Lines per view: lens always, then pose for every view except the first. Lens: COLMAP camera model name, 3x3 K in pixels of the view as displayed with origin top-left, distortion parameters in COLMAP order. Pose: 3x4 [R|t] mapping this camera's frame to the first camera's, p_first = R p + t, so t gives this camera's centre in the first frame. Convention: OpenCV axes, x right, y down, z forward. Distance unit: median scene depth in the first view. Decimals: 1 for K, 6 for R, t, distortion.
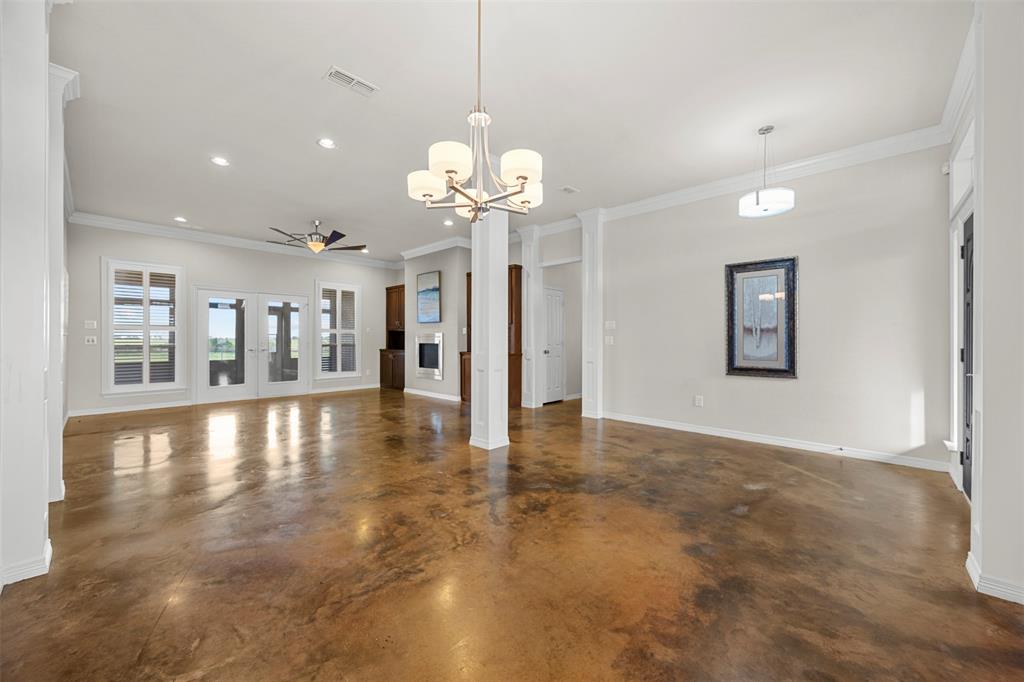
lens RADIAL K [[392.4, 0, 513.6], [0, 392.4, 336.8], [0, 0, 1]] dist [-0.000989, 0.000194]
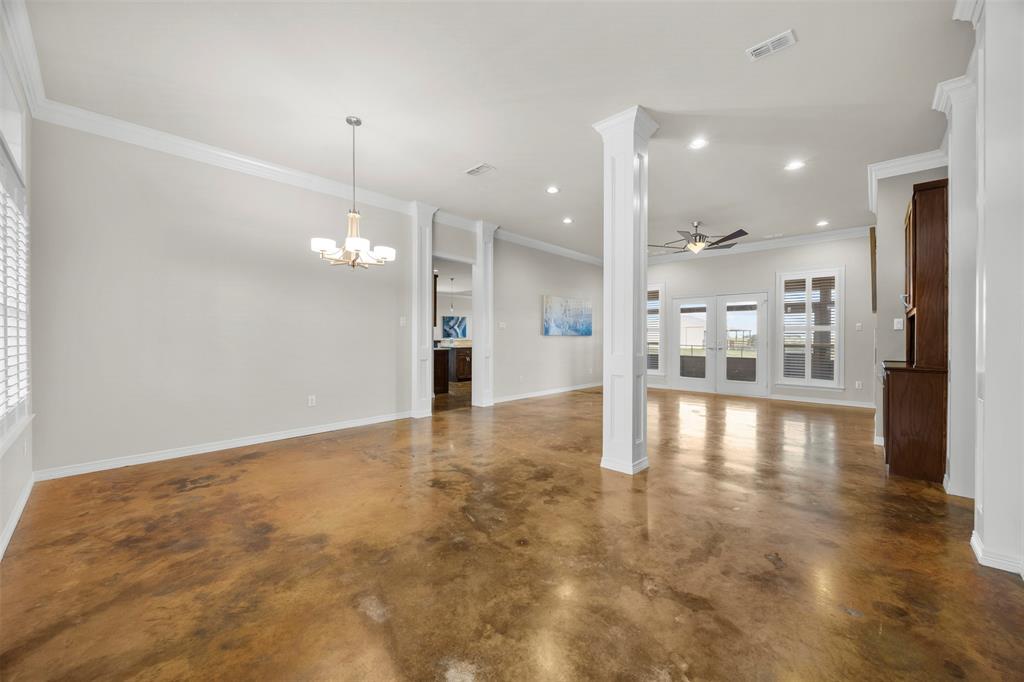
lens RADIAL K [[392.4, 0, 513.9], [0, 392.4, 341.5], [0, 0, 1]] dist [-0.000989, 0.000194]
pose [[-0.008299, 0.008513, -0.999929, 0.922407], [0.003340, 0.999958, 0.008486, 0.006639], [0.999960, -0.003270, -0.008327, 0.944338]]
